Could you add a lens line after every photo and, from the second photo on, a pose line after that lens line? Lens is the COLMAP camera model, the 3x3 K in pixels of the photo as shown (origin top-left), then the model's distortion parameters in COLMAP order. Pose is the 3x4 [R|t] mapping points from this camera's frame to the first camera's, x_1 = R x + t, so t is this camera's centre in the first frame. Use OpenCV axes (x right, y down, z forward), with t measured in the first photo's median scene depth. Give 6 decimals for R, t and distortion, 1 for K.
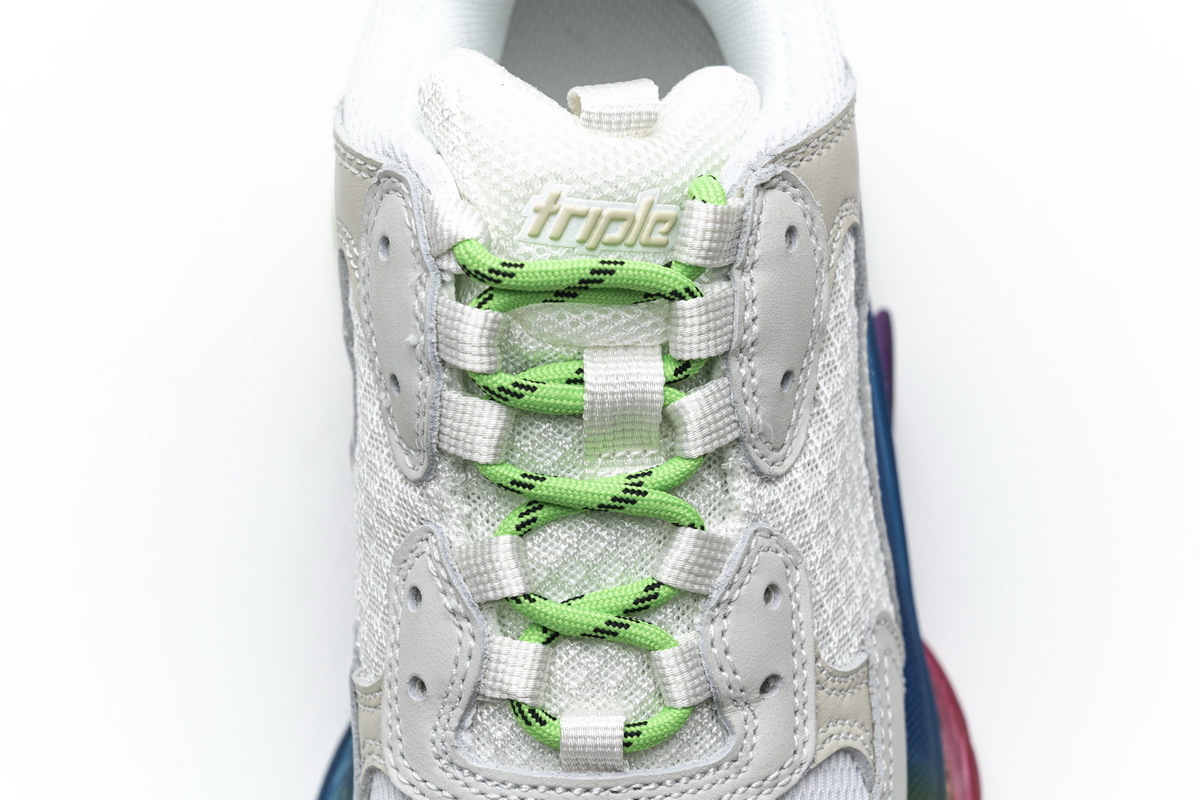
lens RADIAL K [[2448.1, 0, 606.1], [0, 2448.1, 400.1], [0, 0, 1]] dist [0.078449, 0.000000]
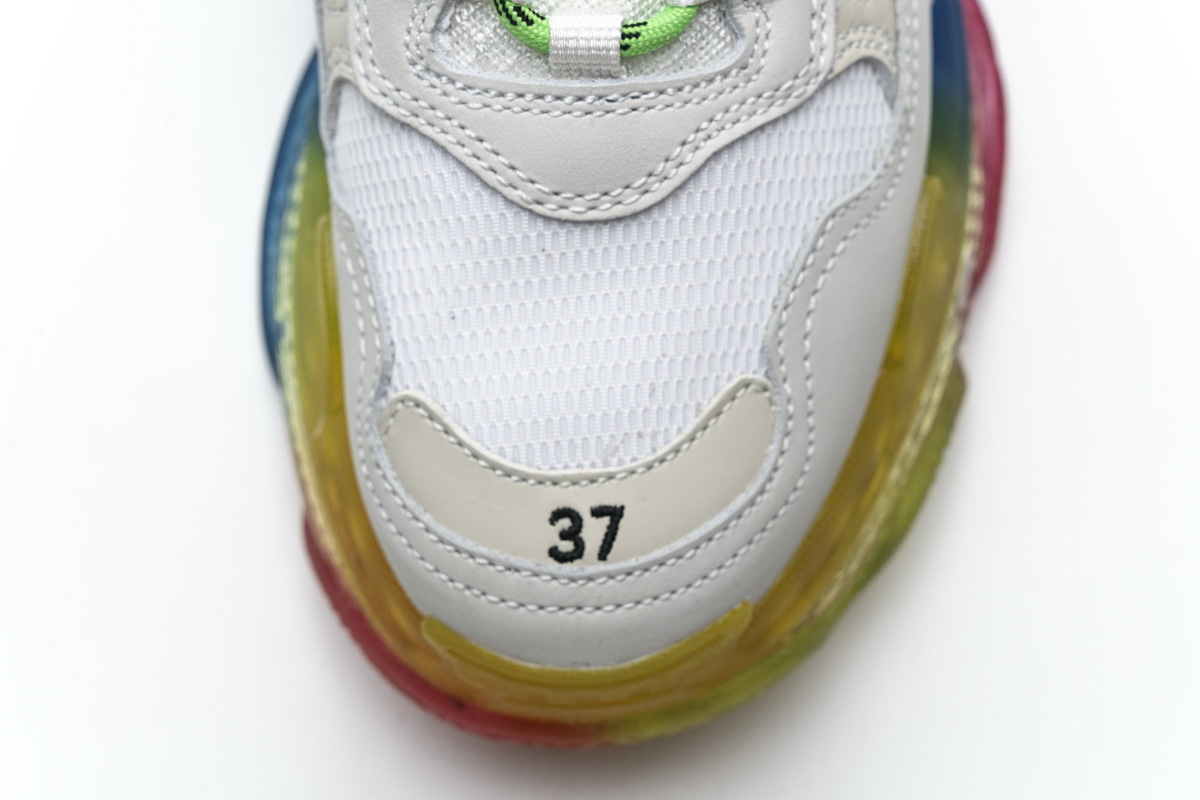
lens RADIAL K [[2448.1, 0, 596.9], [0, 2448.1, 400.4], [0, 0, 1]] dist [0.078449, 0.000000]
pose [[0.999989, 0.000951, 0.004694, -0.005446], [-0.002032, 0.971752, 0.235996, 0.054080], [-0.004337, -0.236003, 0.971743, 0.102225]]
